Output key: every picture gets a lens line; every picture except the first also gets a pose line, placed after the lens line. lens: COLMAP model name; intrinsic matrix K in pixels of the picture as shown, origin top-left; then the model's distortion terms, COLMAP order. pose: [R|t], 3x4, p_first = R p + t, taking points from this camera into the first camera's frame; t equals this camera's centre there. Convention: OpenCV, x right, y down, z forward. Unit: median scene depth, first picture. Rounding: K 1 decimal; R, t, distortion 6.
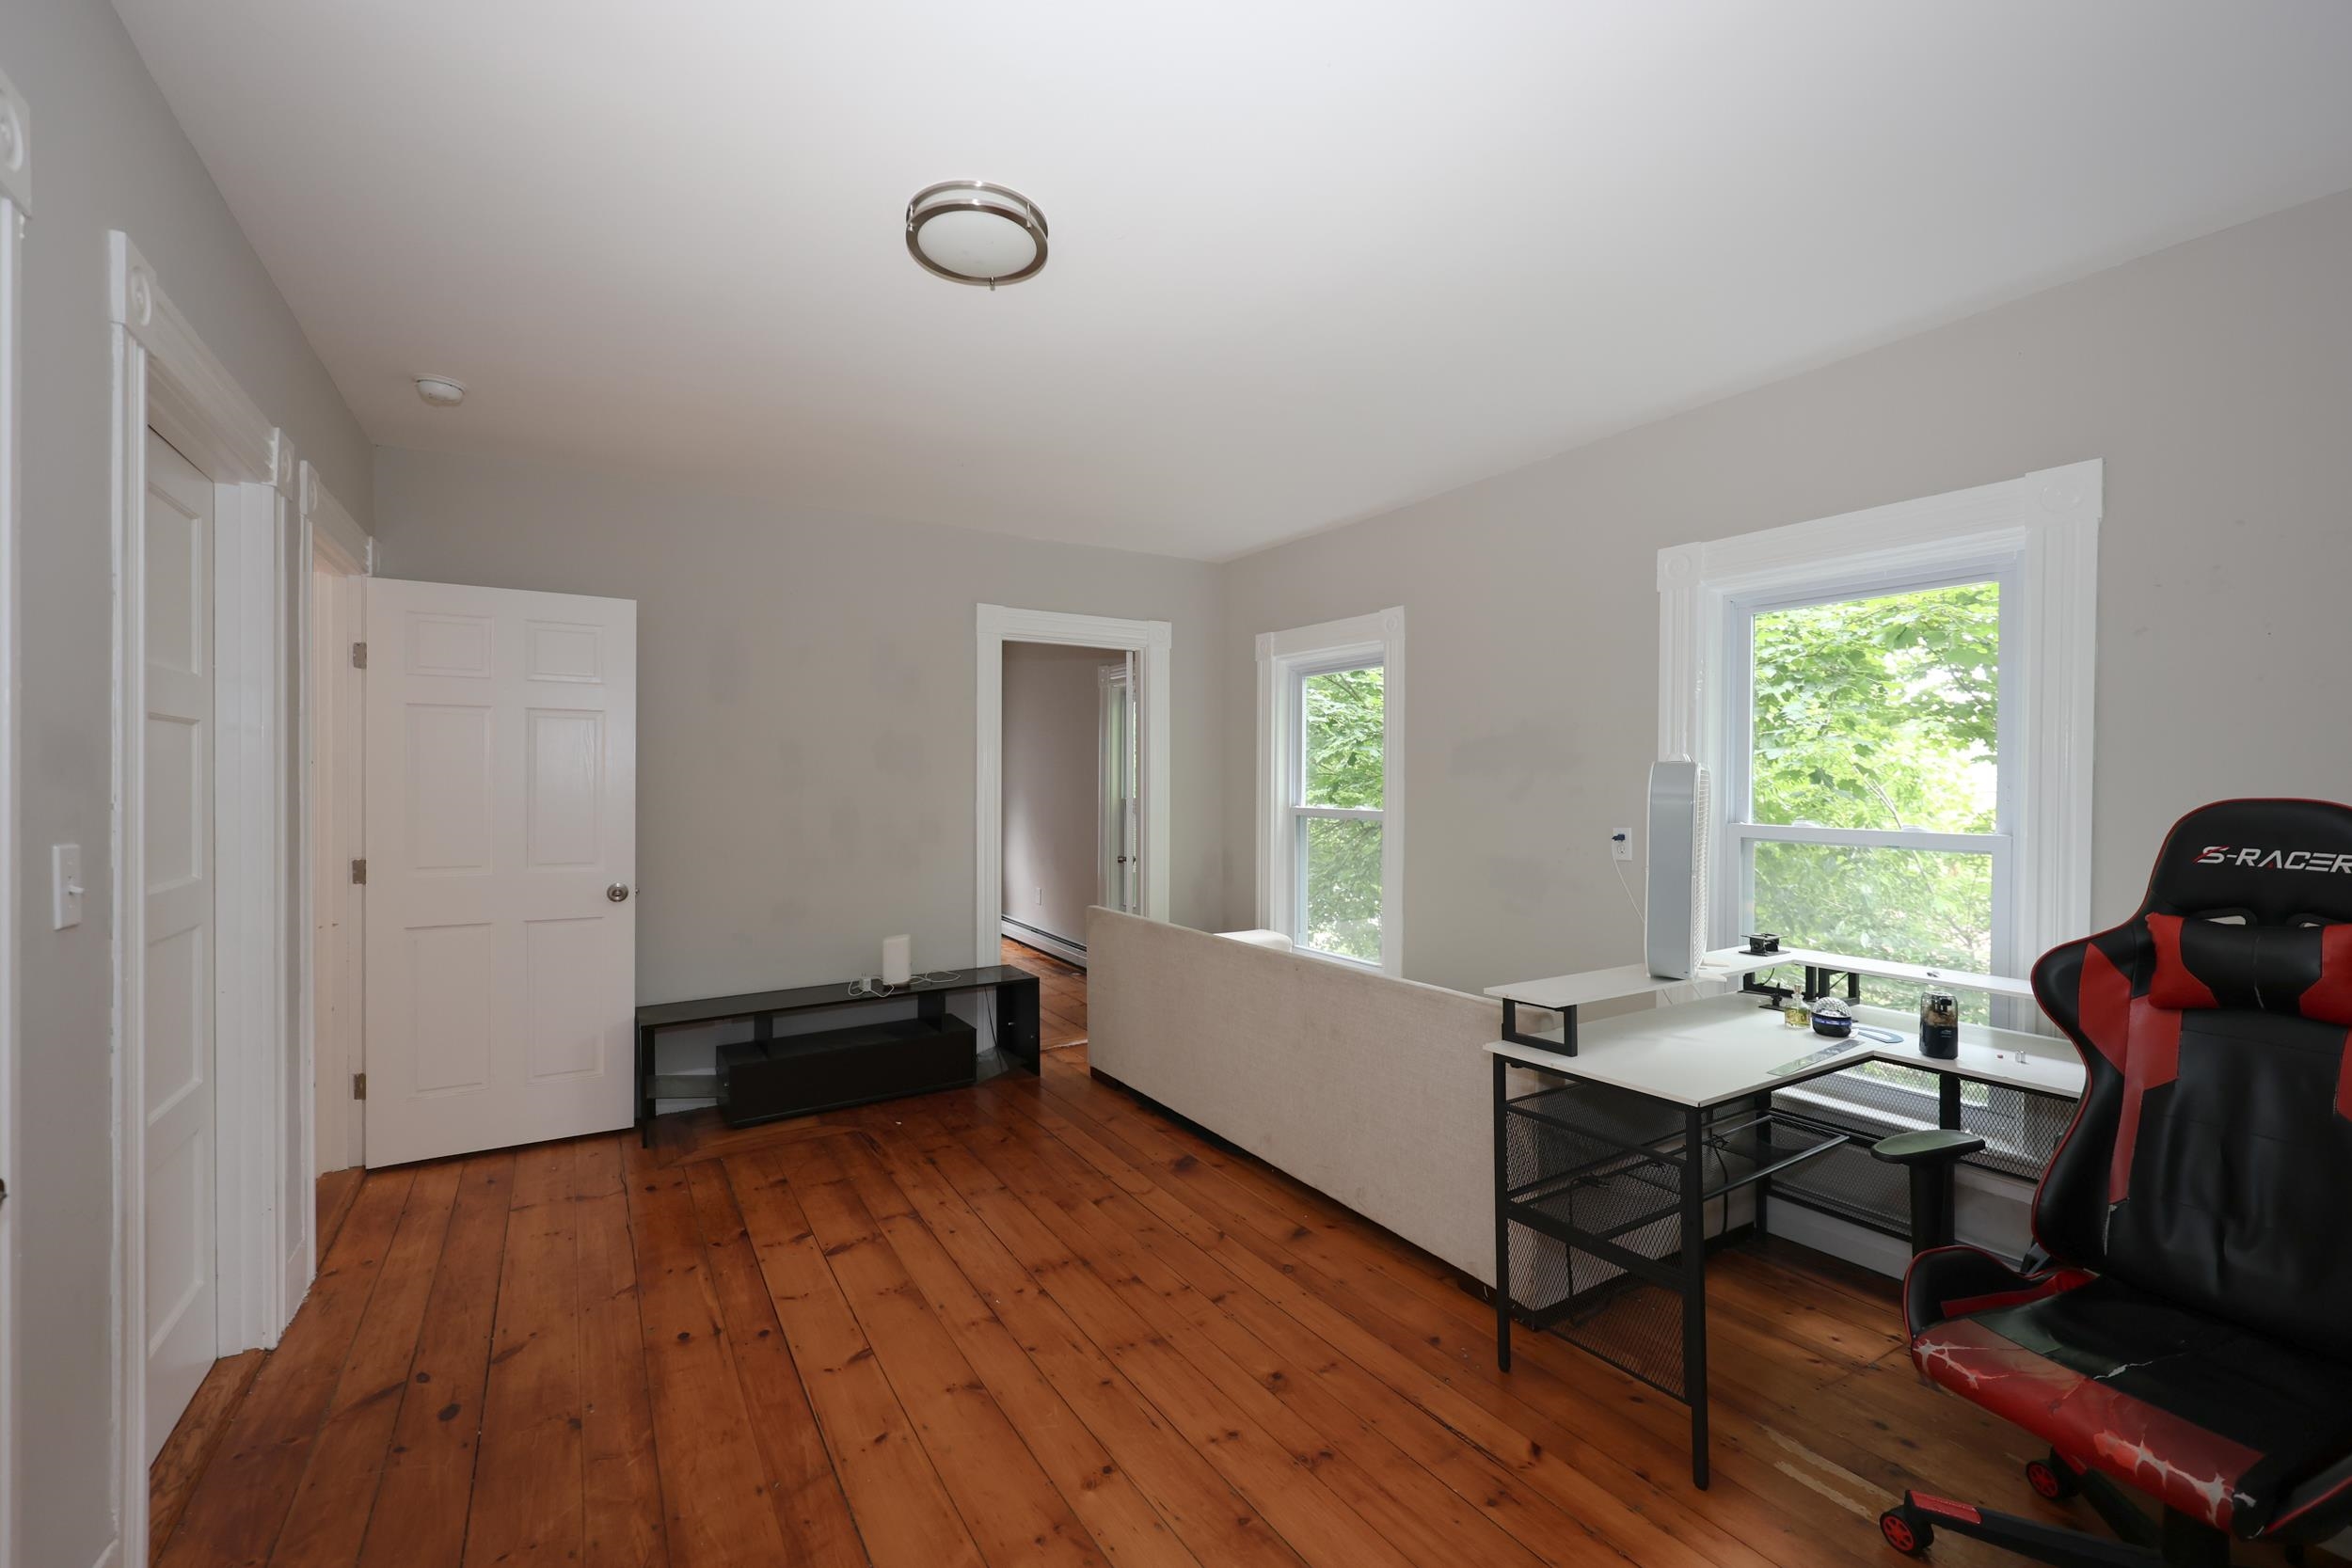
lens RADIAL K [[937.8, 0, 1163.5], [0, 937.8, 784.6], [0, 0, 1]] dist [-0.010760, 0.000191]
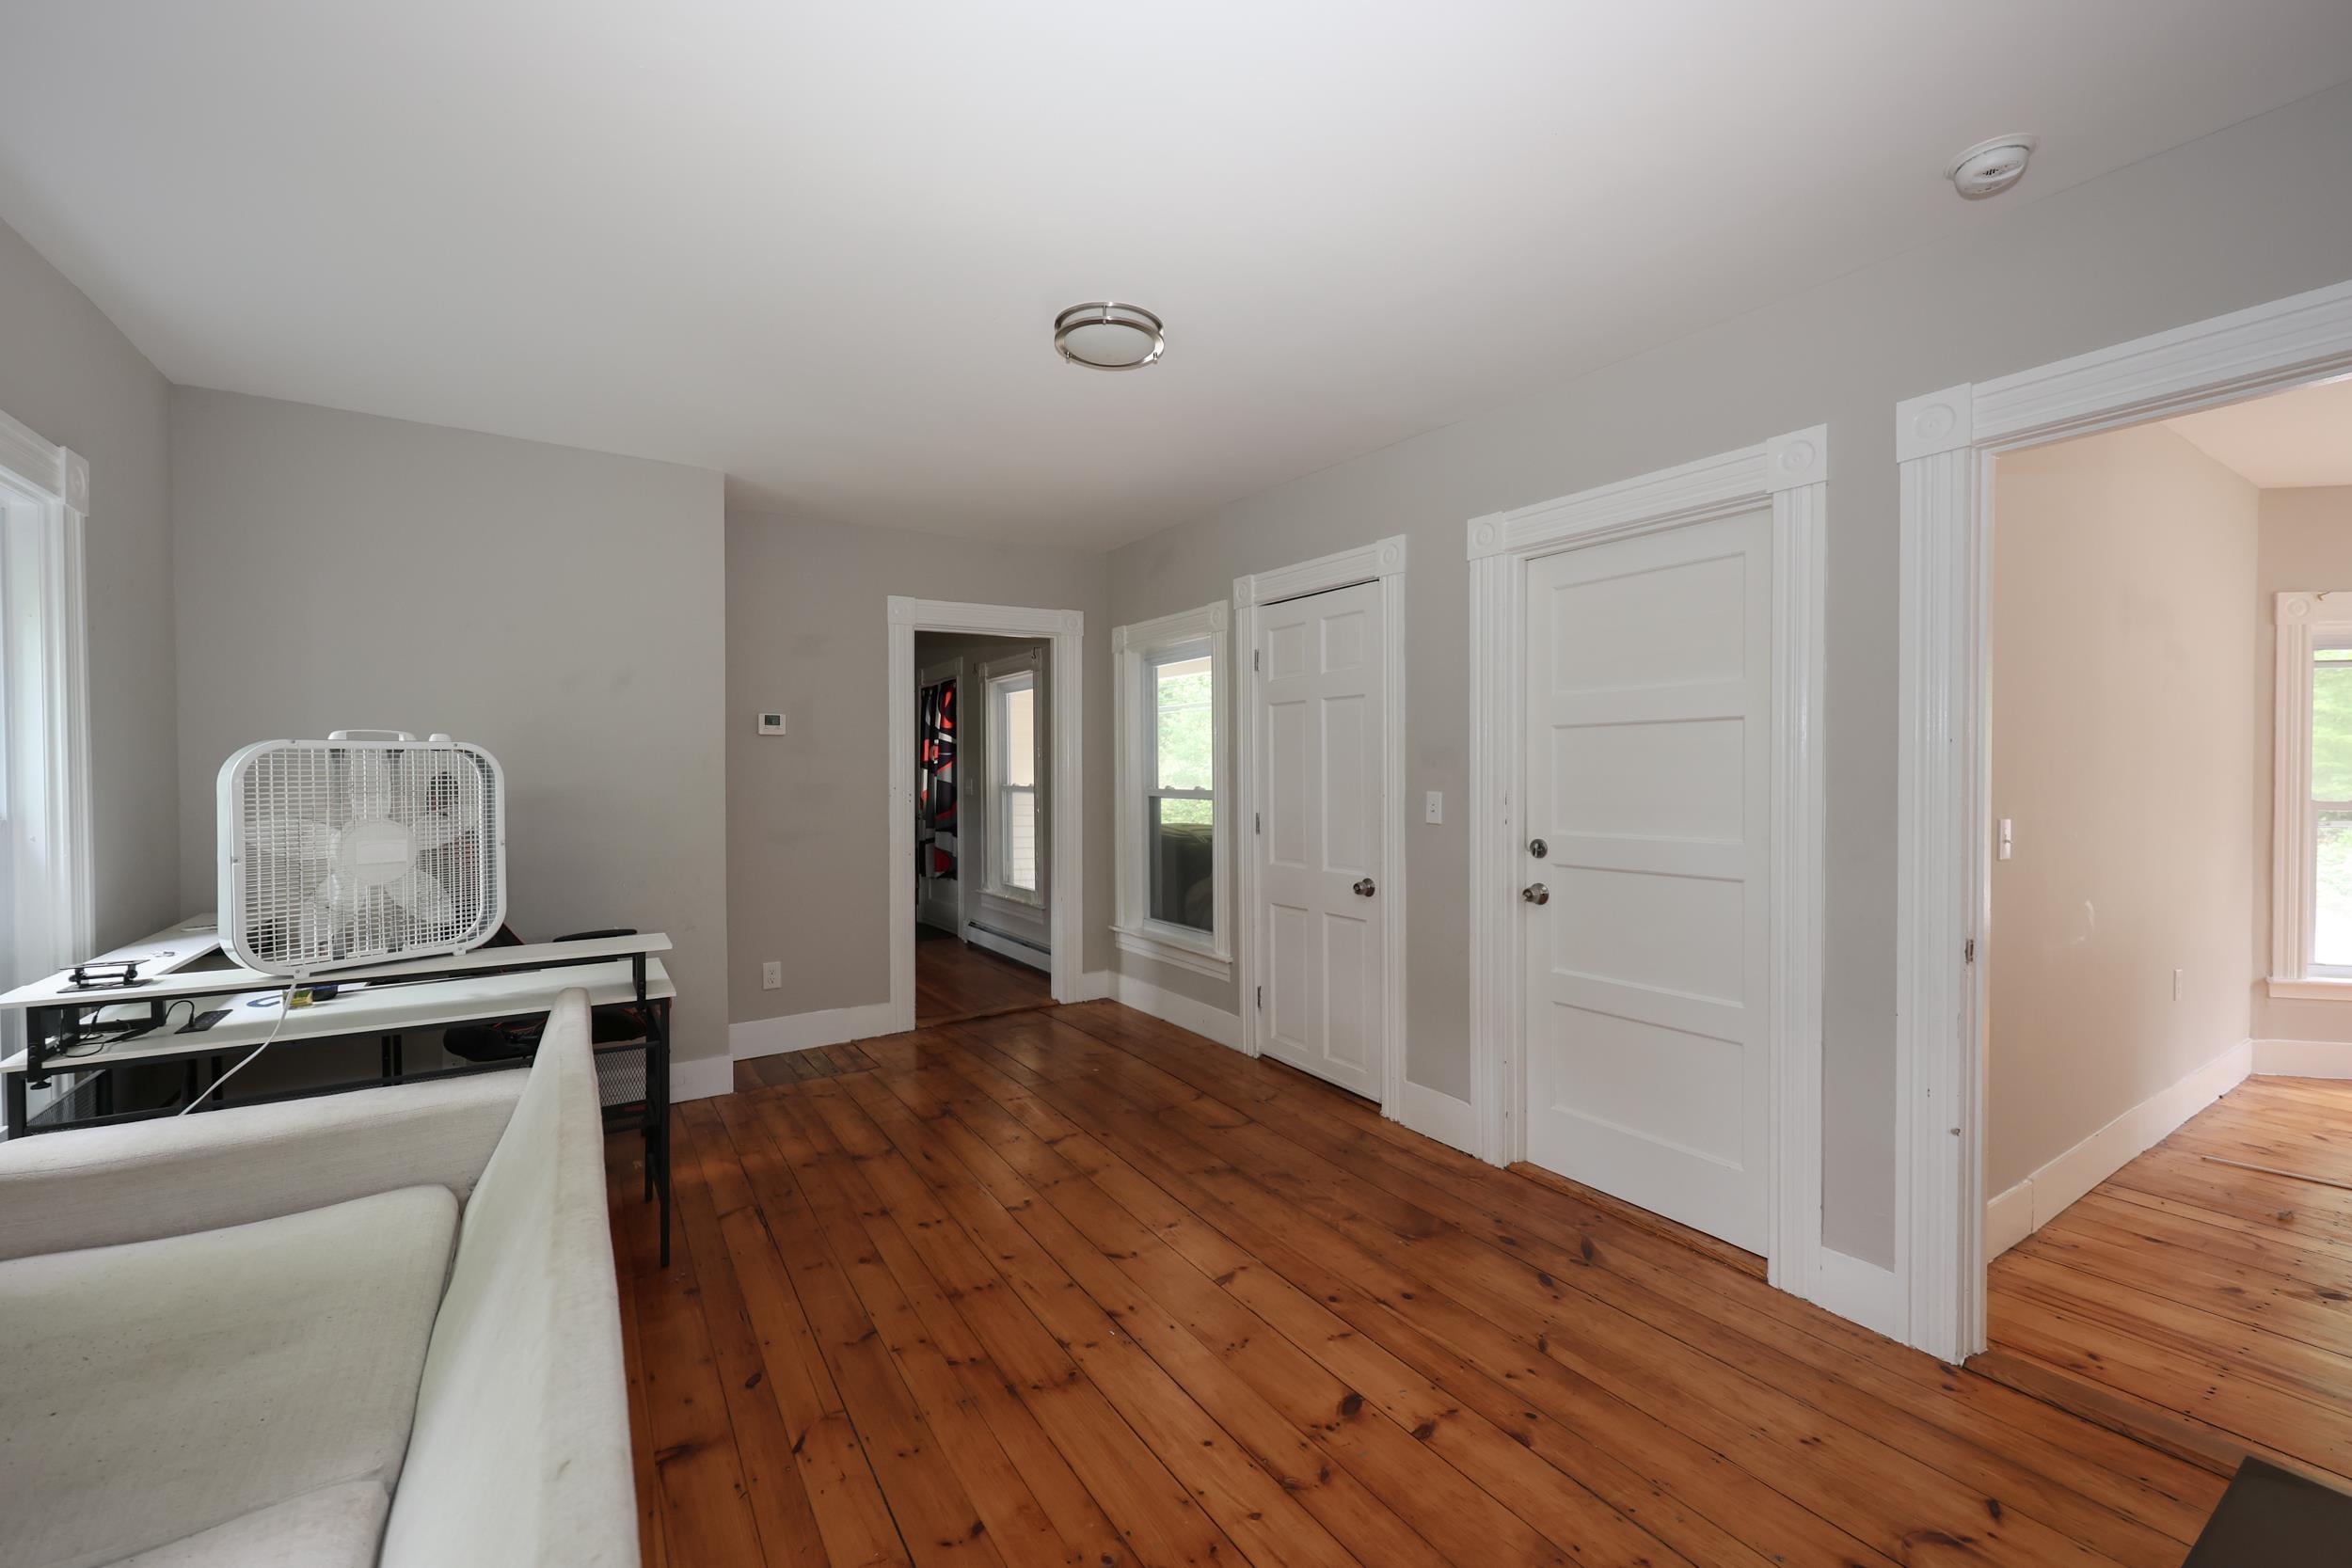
lens RADIAL K [[937.8, 0, 1163.5], [0, 937.8, 784.6], [0, 0, 1]] dist [-0.010760, 0.000191]
pose [[-0.999915, -0.001216, -0.012951, -0.208049], [-0.001430, 0.999862, 0.016554, 0.003147], [0.012929, 0.016571, -0.999779, 1.845749]]
